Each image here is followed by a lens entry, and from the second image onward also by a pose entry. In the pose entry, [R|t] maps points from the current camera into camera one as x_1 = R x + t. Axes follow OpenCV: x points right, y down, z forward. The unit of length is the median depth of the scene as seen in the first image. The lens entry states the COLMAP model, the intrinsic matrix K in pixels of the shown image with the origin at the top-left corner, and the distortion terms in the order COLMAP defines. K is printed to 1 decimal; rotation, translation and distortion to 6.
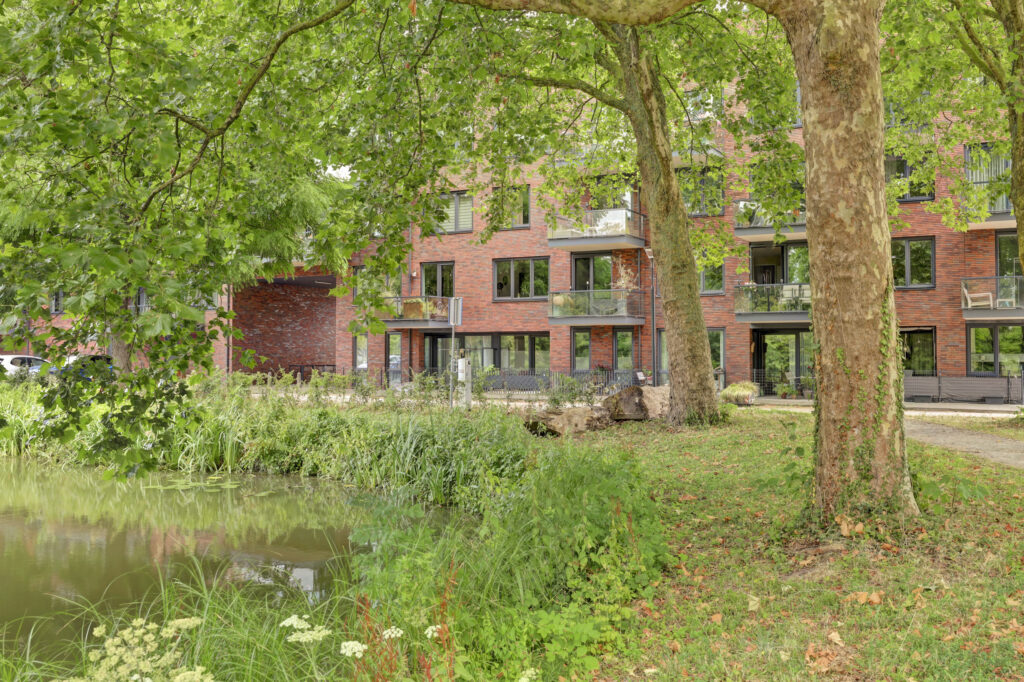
lens RADIAL K [[981.4, 0, 512.0], [0, 981.4, 341.0], [0, 0, 1]] dist [0.003149, 0.004203]
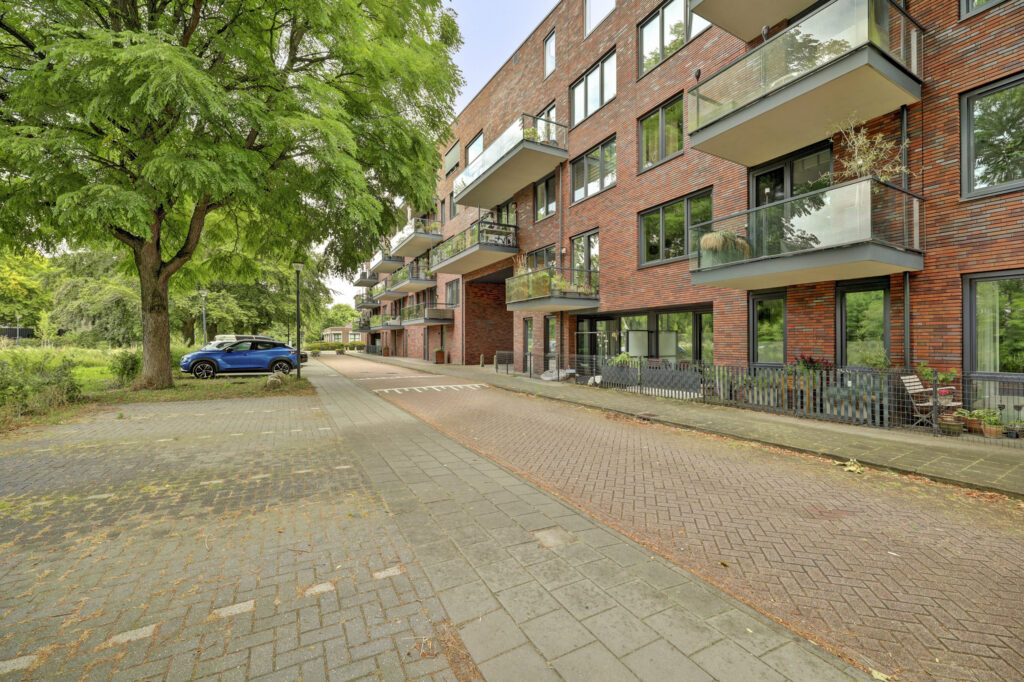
lens RADIAL K [[415.5, 0, 516.0], [0, 415.5, 341.5], [0, 0, 1]] dist [0.001181, 0.000687]
pose [[0.843961, -0.000109, -0.536405, 0.073333], [0.007476, 0.999905, 0.011559, 0.011679], [0.536353, -0.013765, 0.843882, 0.678534]]
